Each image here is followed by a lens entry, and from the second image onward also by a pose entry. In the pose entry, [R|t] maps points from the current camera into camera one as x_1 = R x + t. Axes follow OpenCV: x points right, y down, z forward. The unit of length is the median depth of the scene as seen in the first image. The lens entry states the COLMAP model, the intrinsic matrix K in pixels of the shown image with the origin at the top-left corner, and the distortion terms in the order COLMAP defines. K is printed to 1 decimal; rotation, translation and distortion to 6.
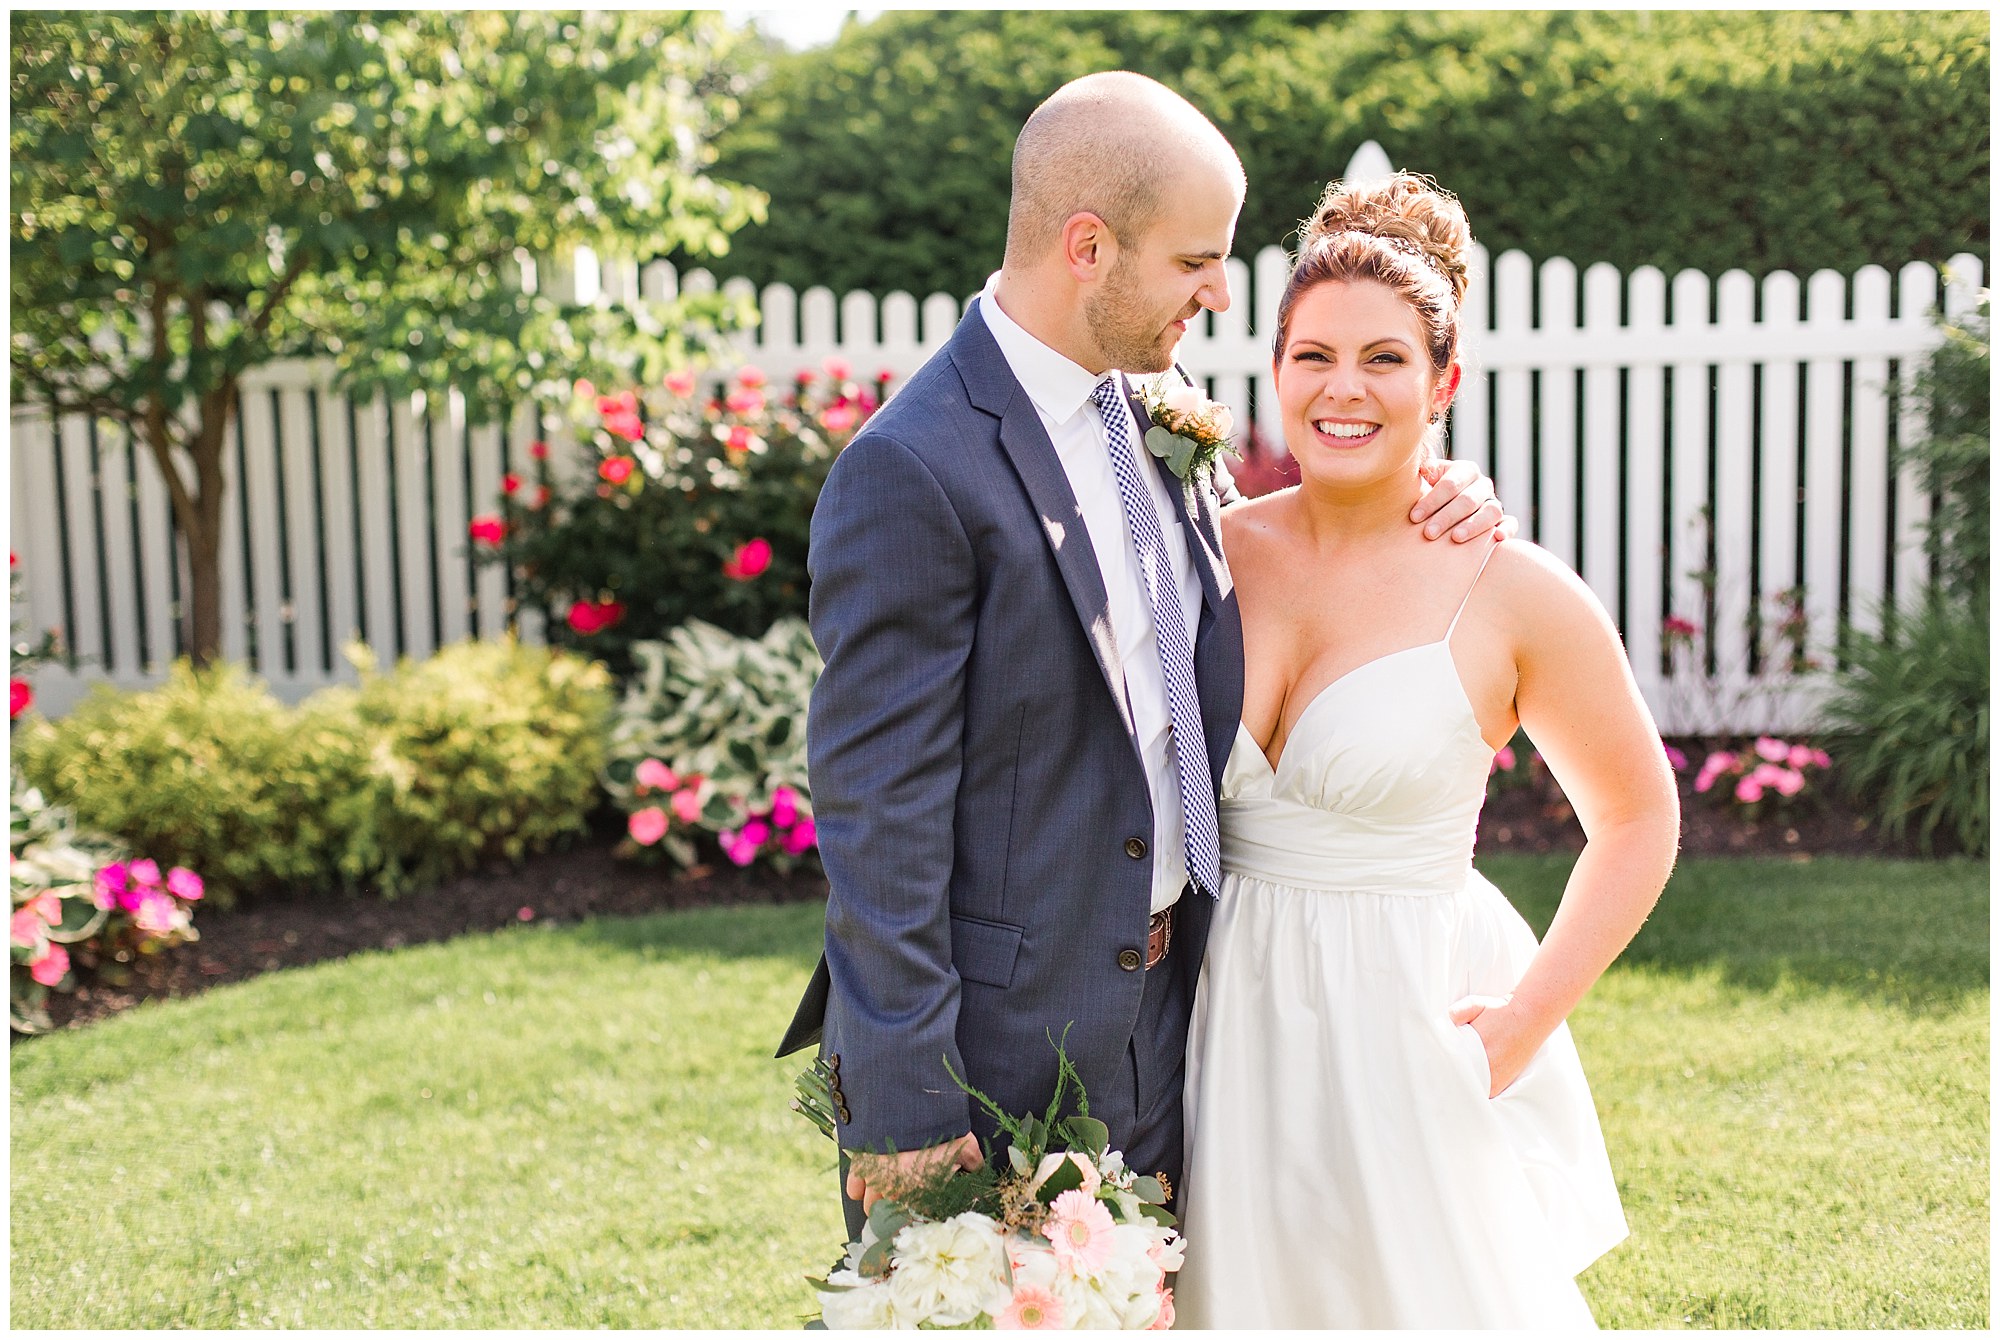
lens RADIAL K [[3681.6, 0, 887.3], [0, 3681.6, 639.3], [0, 0, 1]] dist [0.028751, -0.153428]
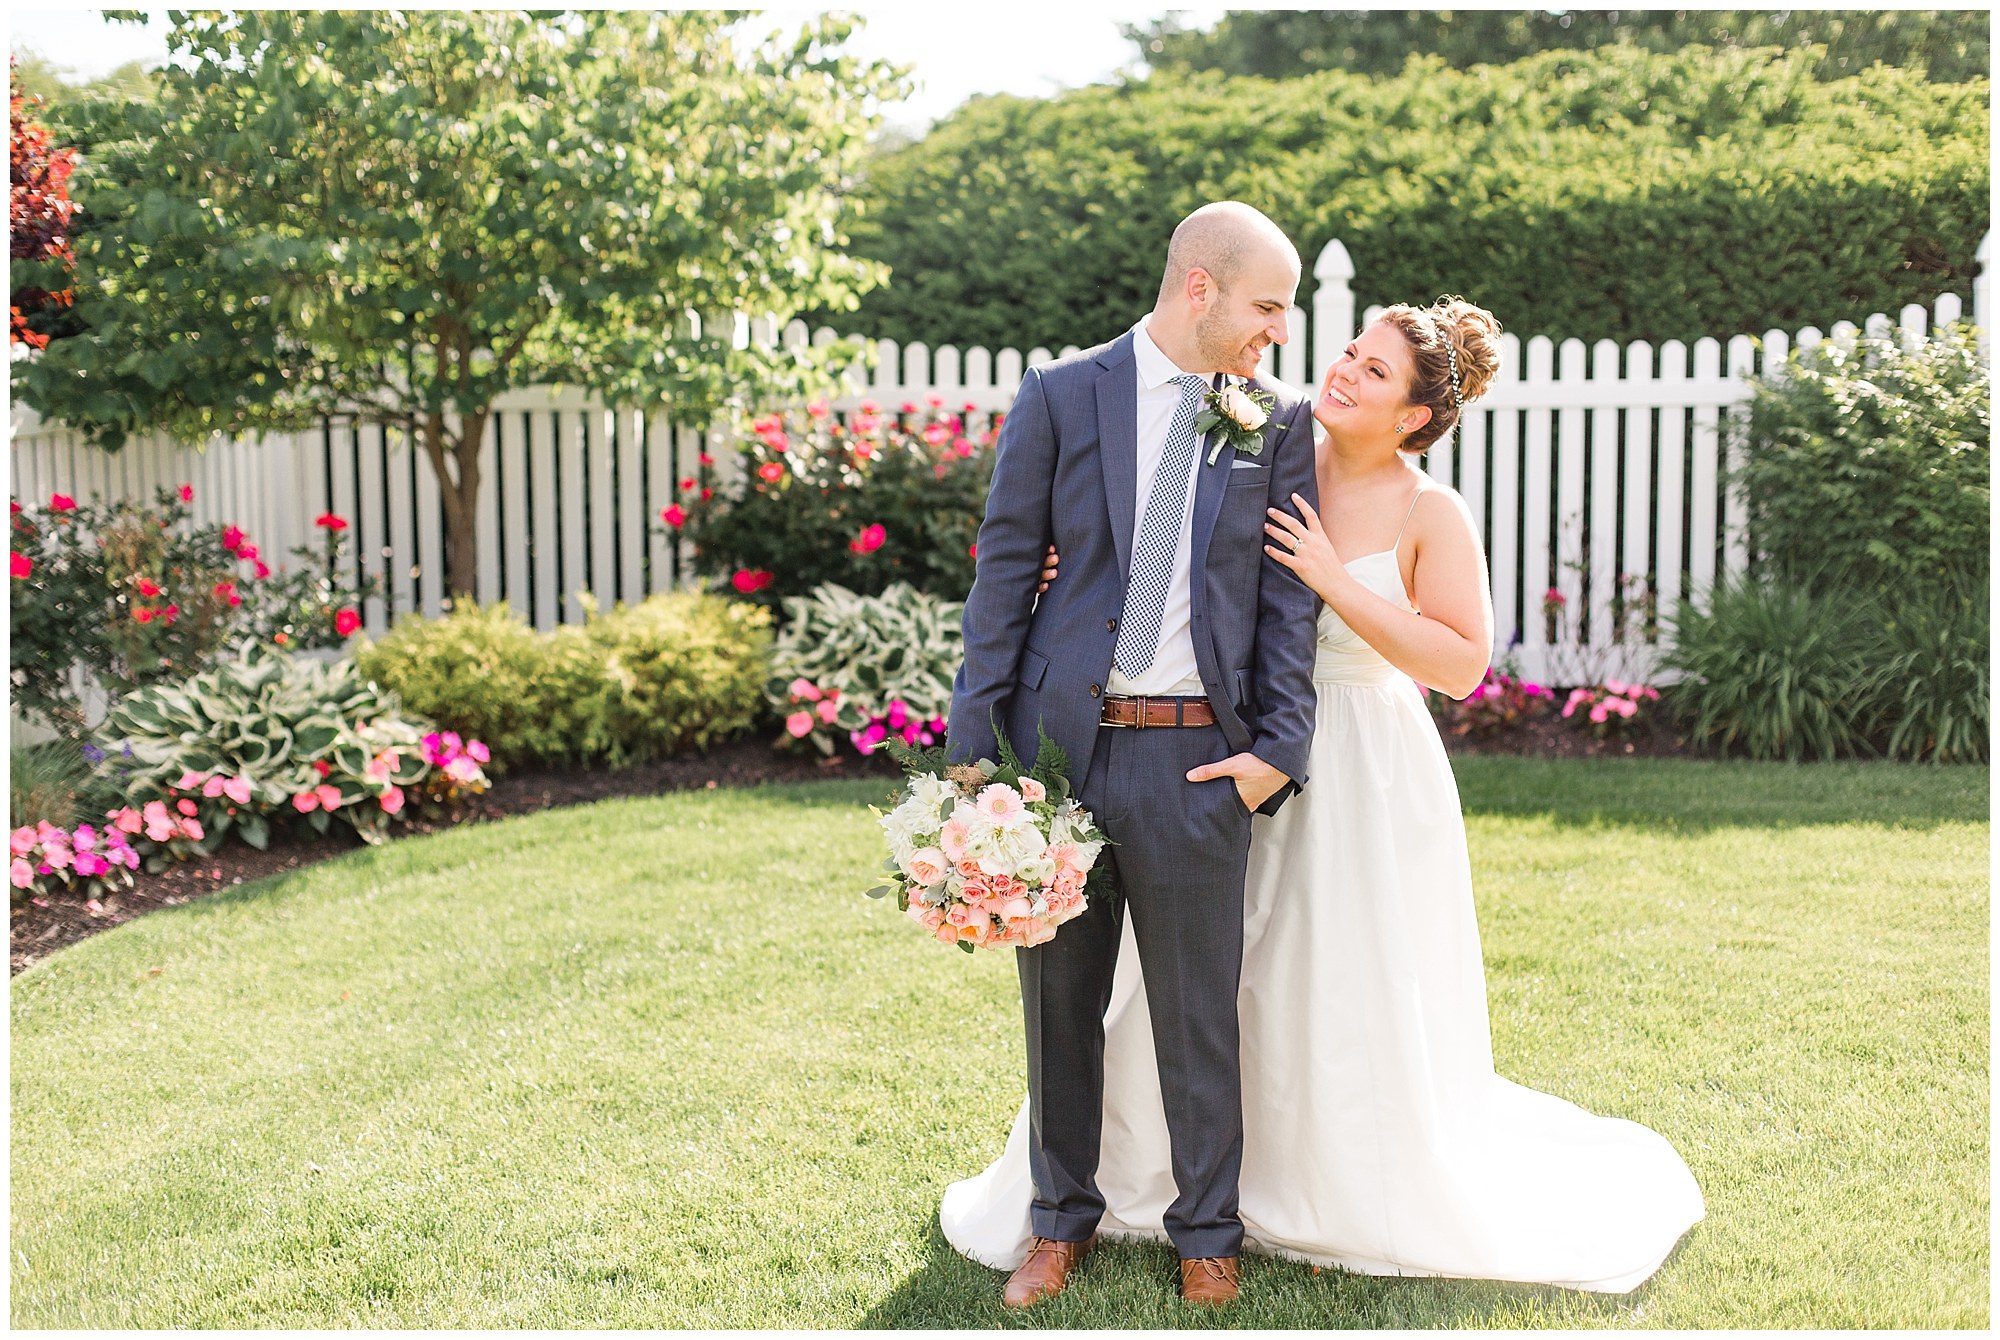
lens RADIAL K [[3681.6, 0, 887.3], [0, 3681.6, 639.3], [0, 0, 1]] dist [0.028751, -0.153428]
pose [[0.999849, 0.017139, -0.002980, -0.027242], [-0.017197, 0.999635, -0.020840, 0.044977], [0.002622, 0.020888, 0.999778, -0.366480]]
